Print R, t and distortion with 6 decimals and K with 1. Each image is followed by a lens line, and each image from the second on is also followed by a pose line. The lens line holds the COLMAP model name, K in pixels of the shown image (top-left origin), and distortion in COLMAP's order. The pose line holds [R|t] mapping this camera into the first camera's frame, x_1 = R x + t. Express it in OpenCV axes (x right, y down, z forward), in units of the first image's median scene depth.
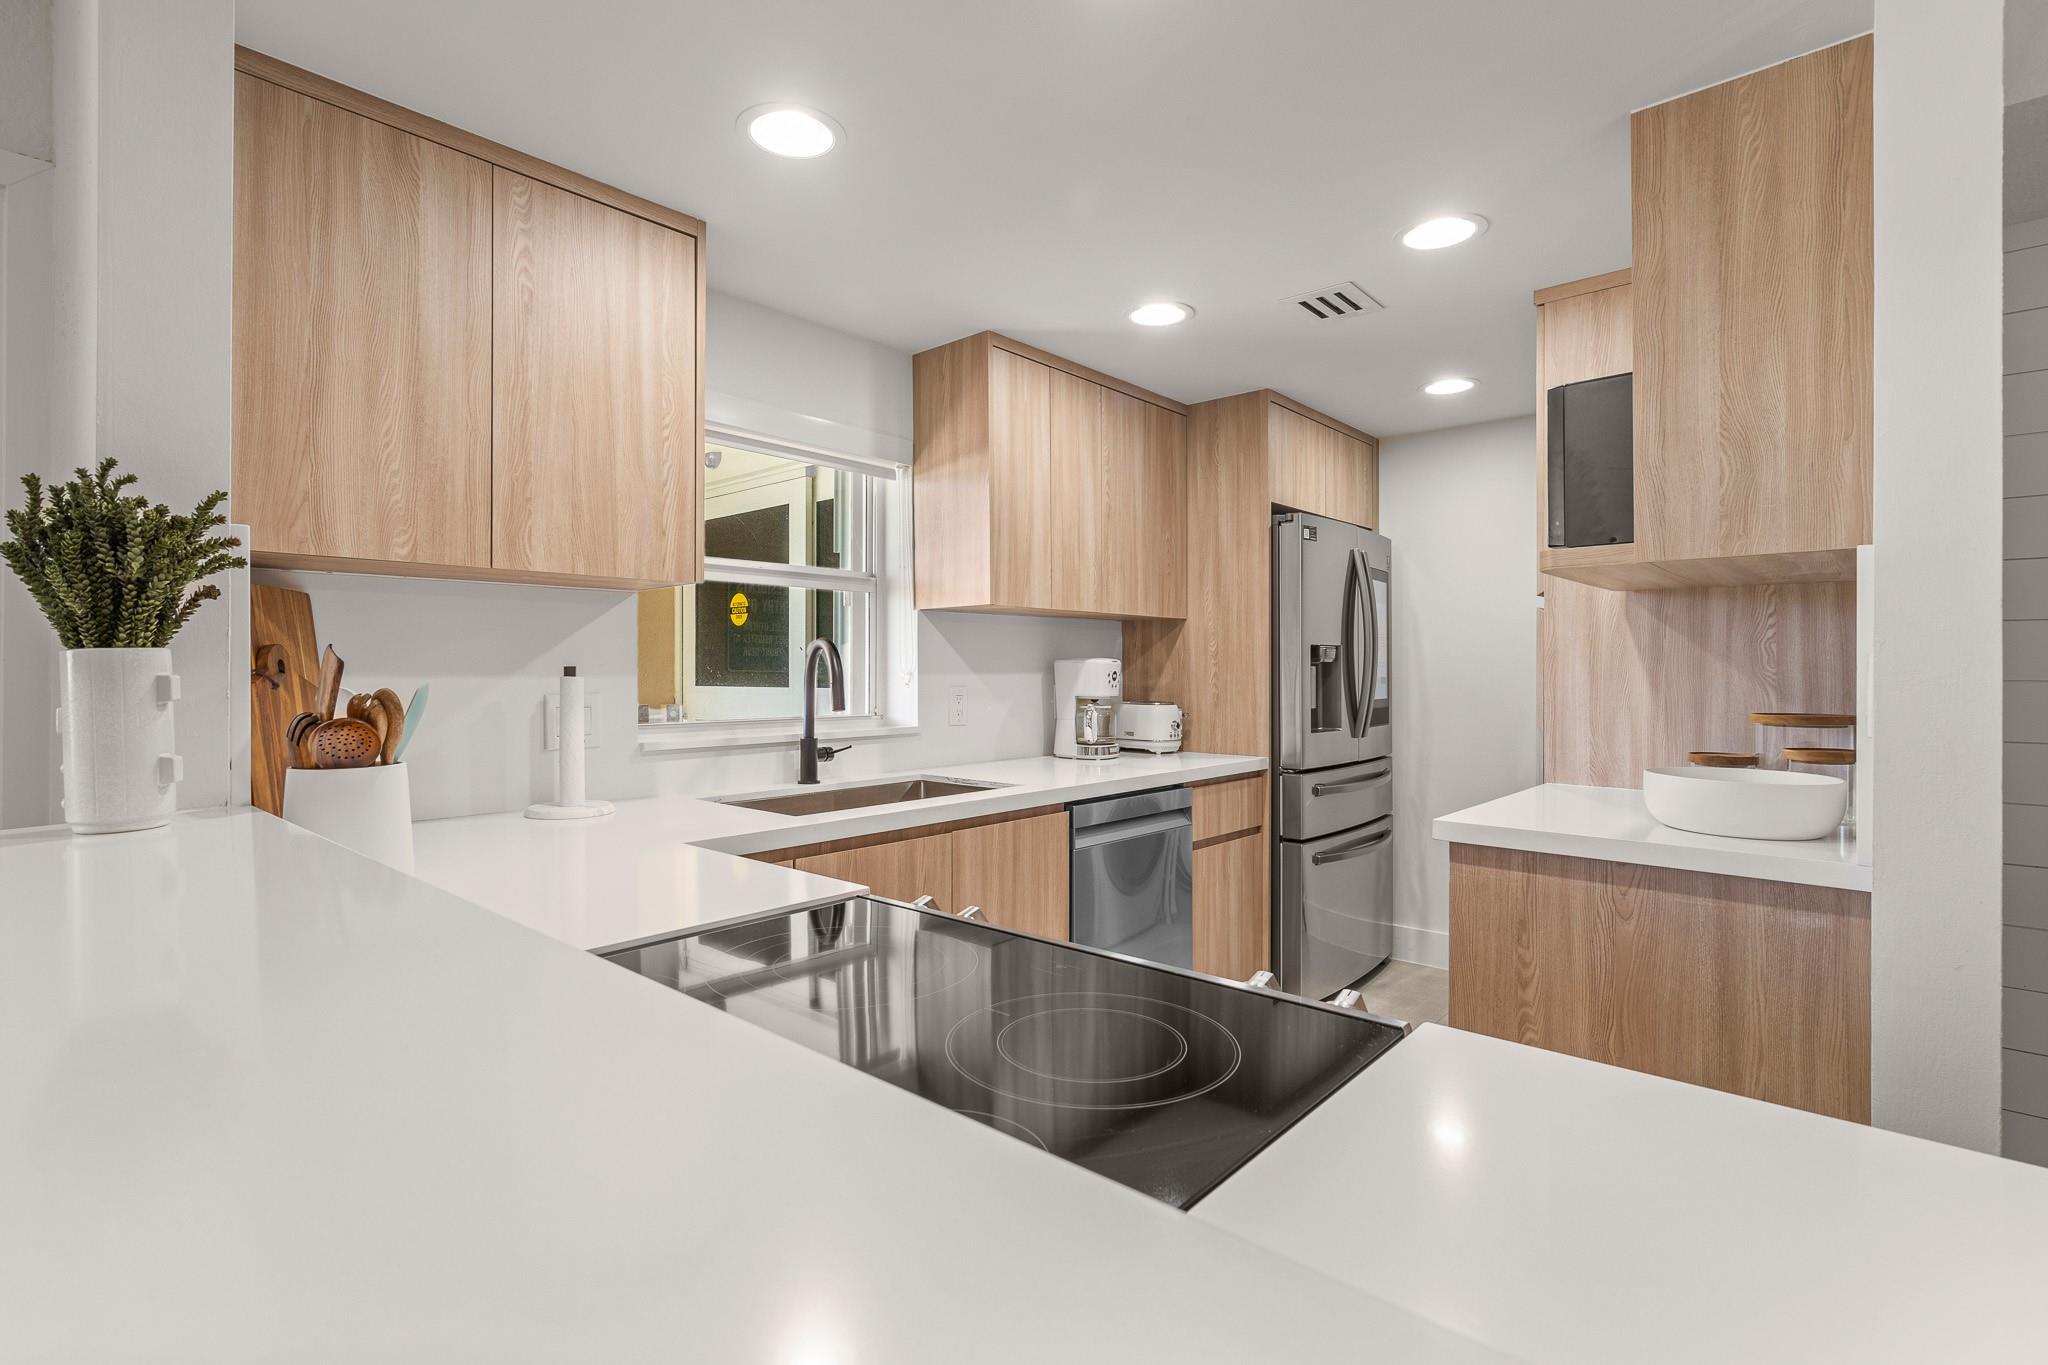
lens RADIAL K [[960.9, 0, 1037.2], [0, 960.9, 664.2], [0, 0, 1]] dist [-0.000305, 0.001355]
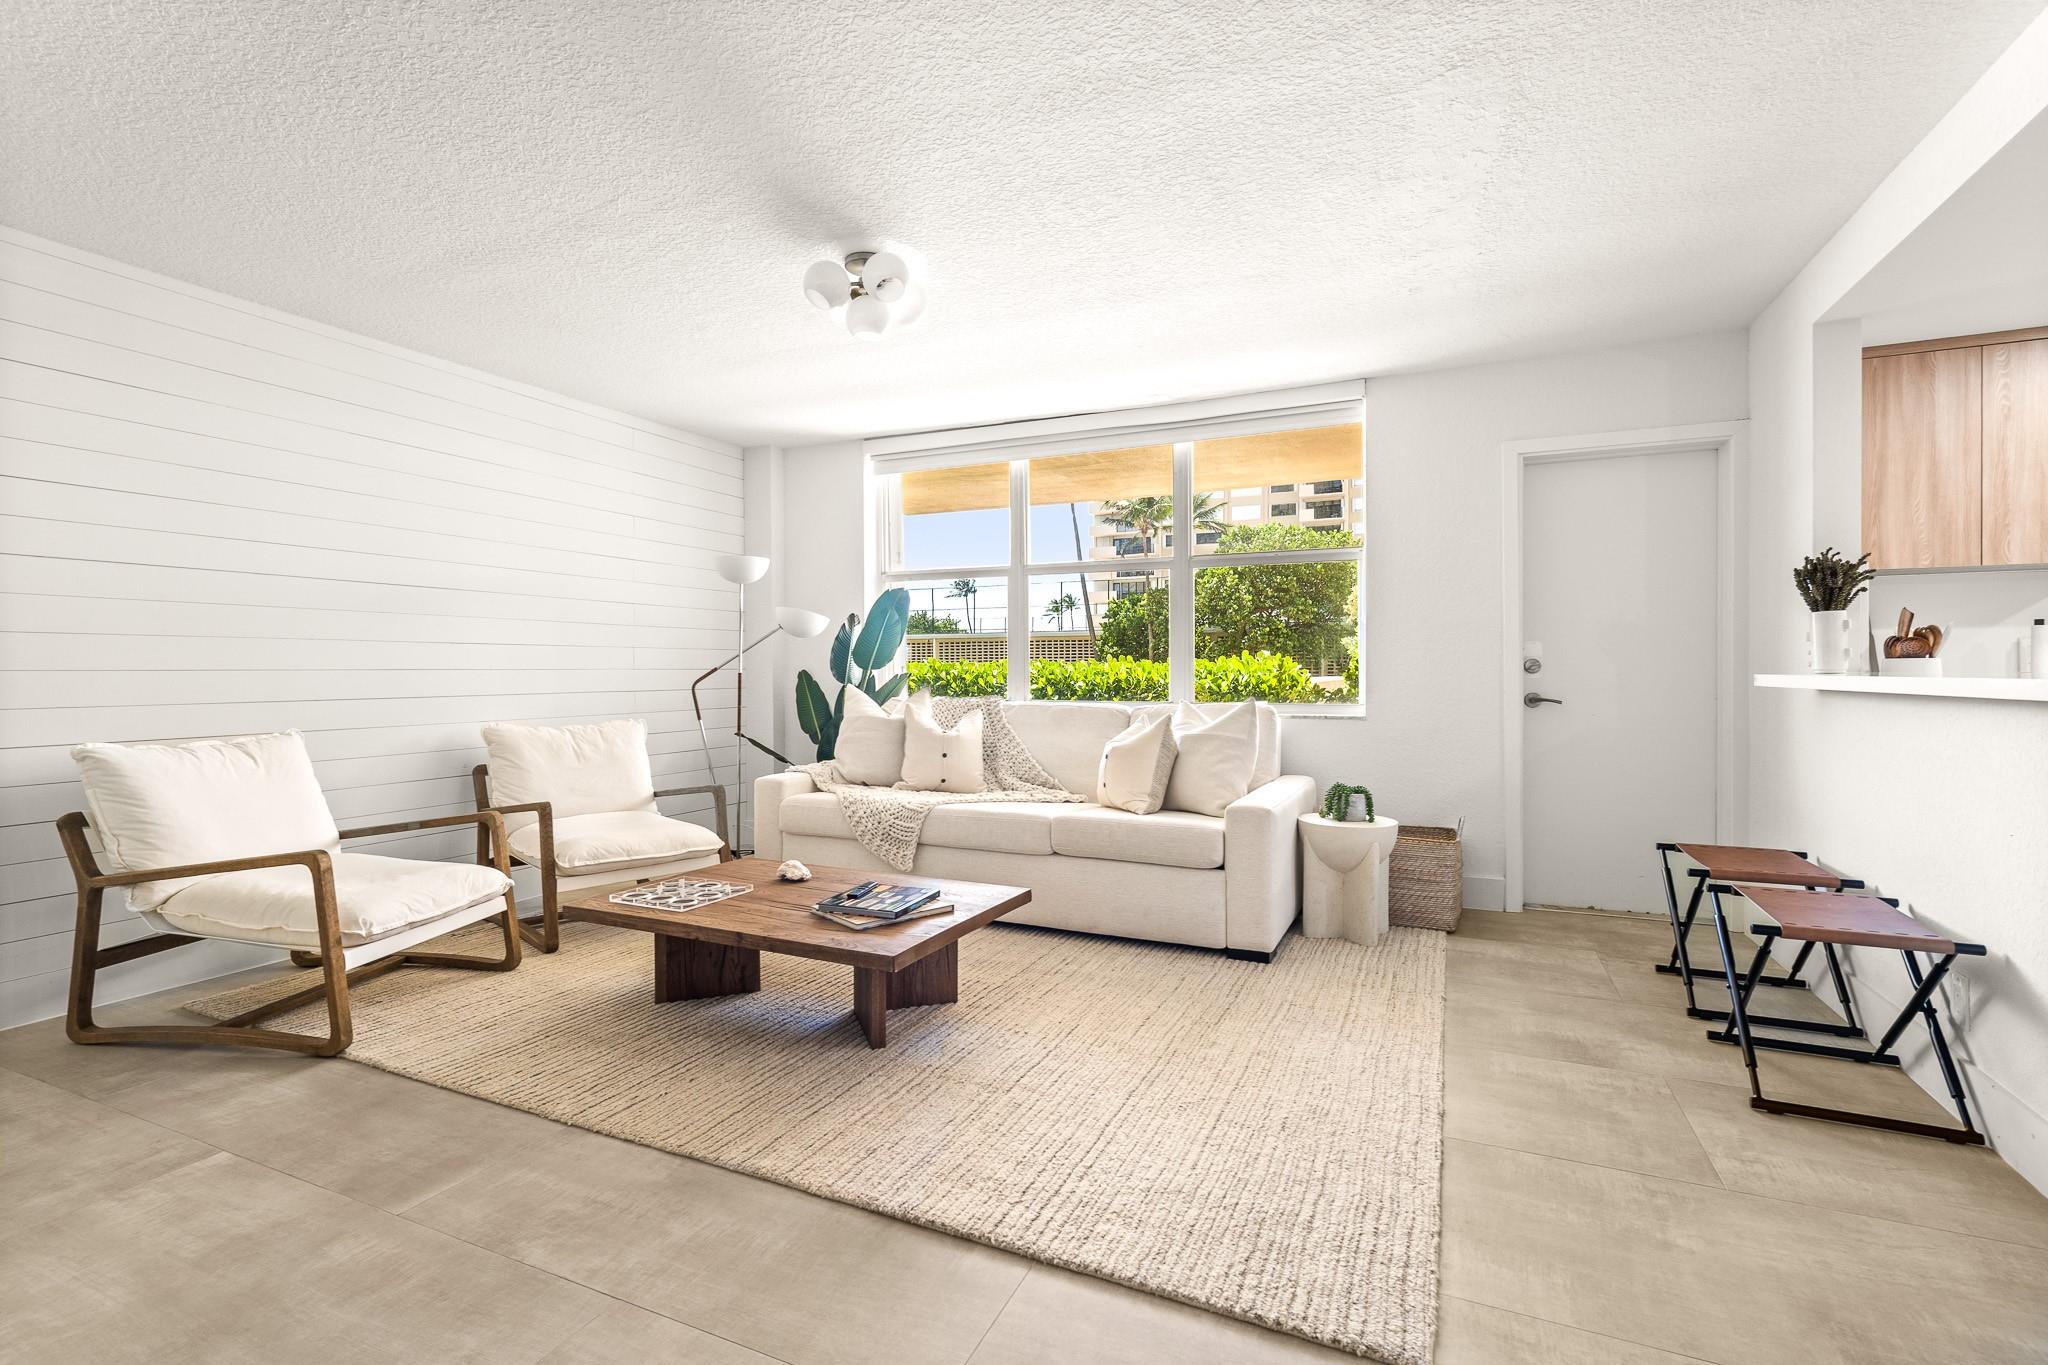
lens RADIAL K [[960.9, 0, 978.6], [0, 960.9, 675.0], [0, 0, 1]] dist [-0.000305, 0.001355]
pose [[0.274744, 0.004618, -0.961506, 0.407015], [0.009791, 0.999923, 0.007600, 0.046158], [0.961467, -0.011503, 0.274678, -0.814023]]
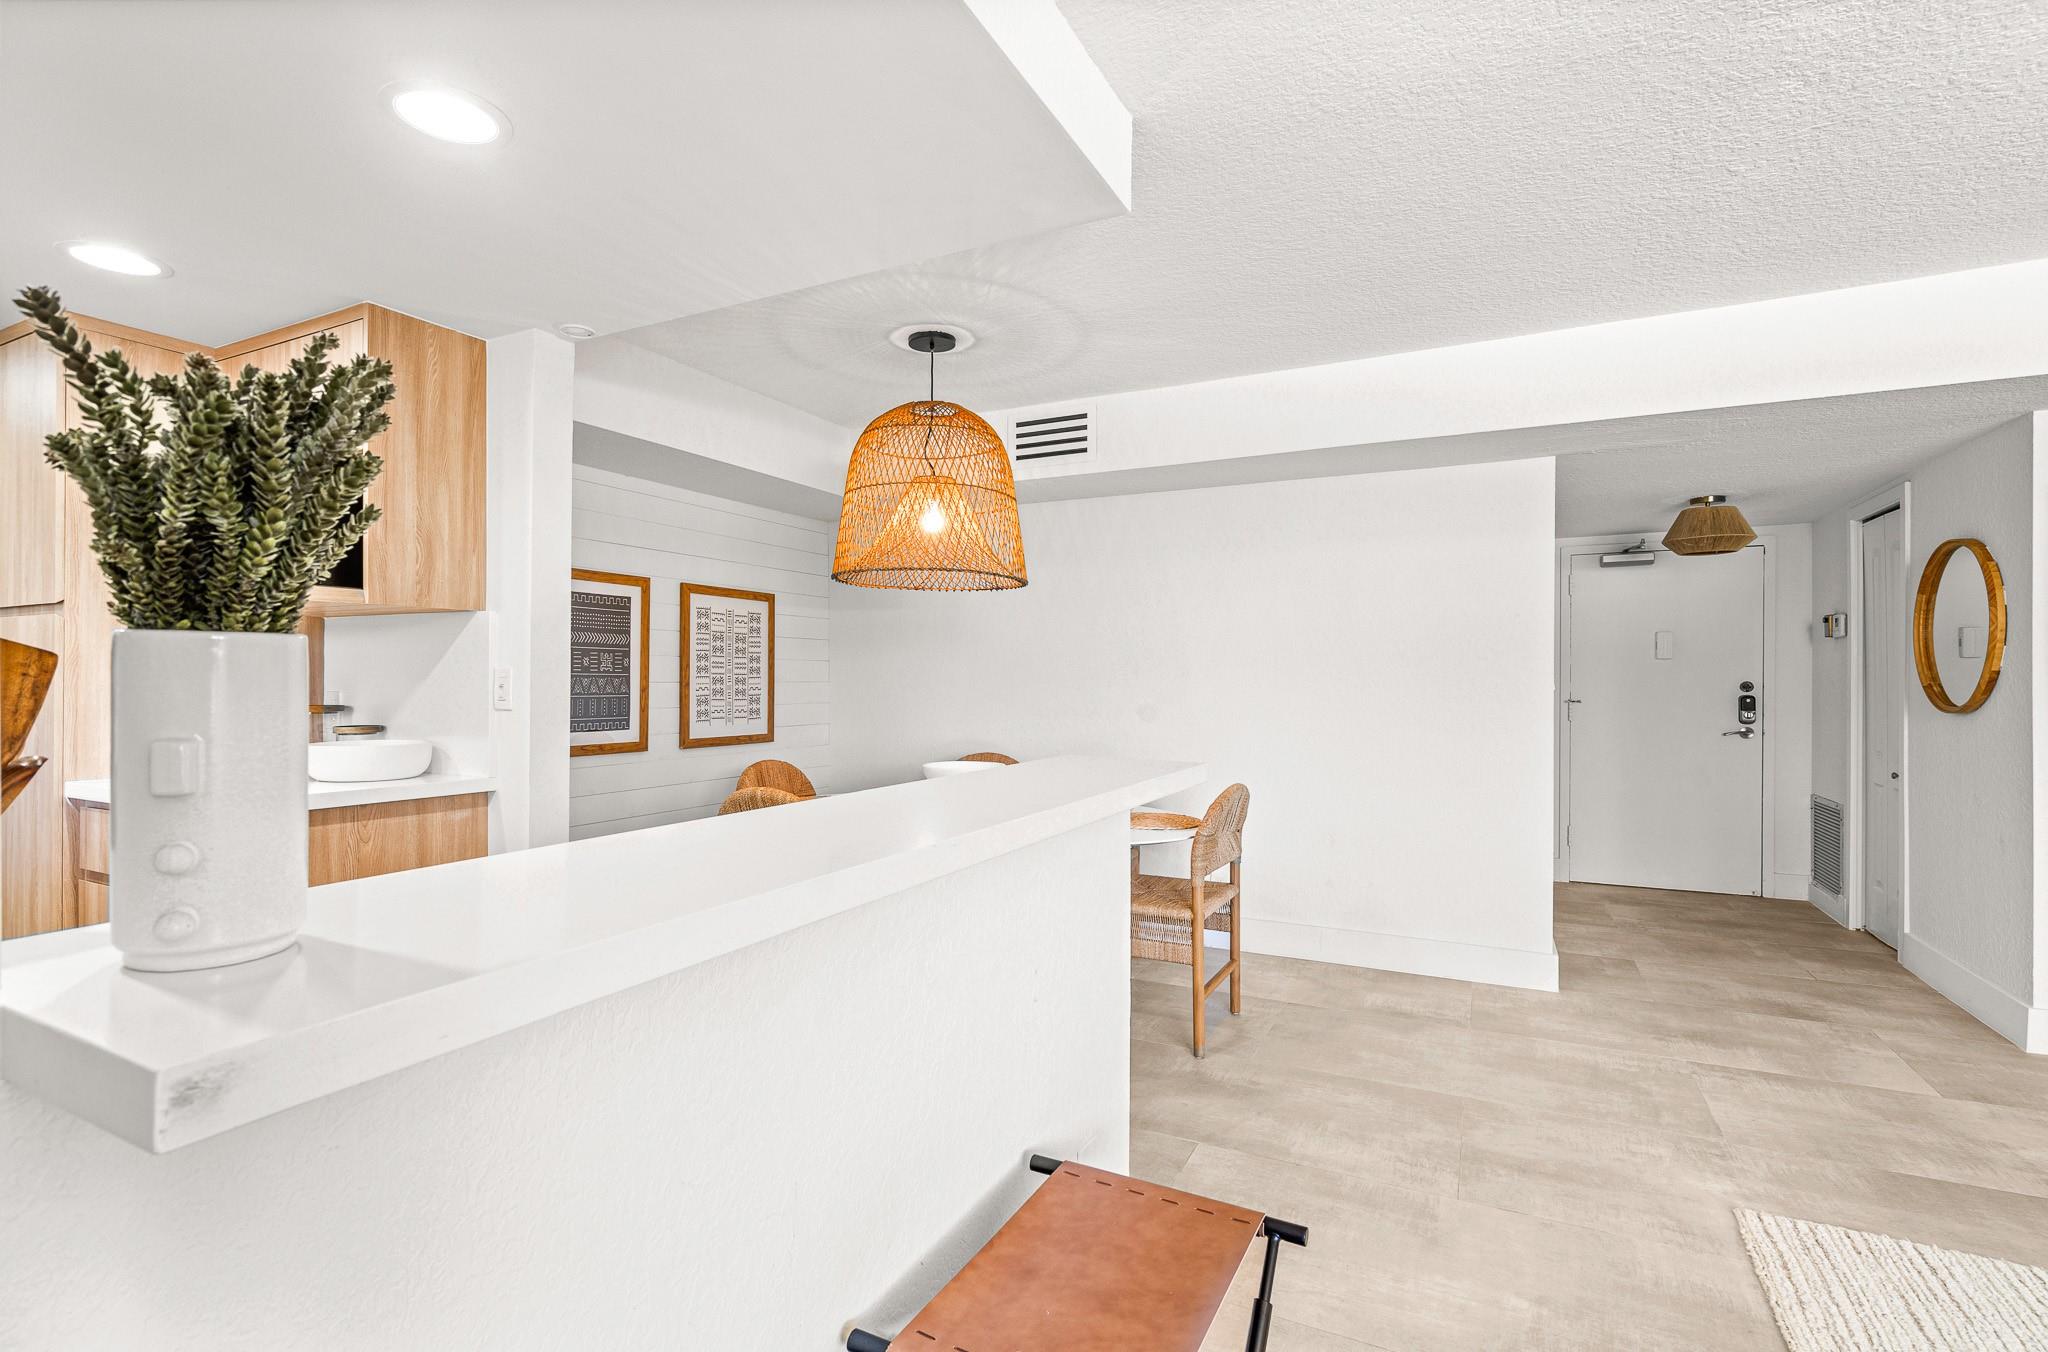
lens RADIAL K [[960.9, 0, 943.2], [0, 960.9, 679.4], [0, 0, 1]] dist [-0.000305, 0.001355]
pose [[-0.207713, -0.003553, 0.978183, -0.550784], [-0.008787, 0.999960, 0.001767, 0.000802], [-0.978150, -0.008228, -0.207735, 0.234180]]
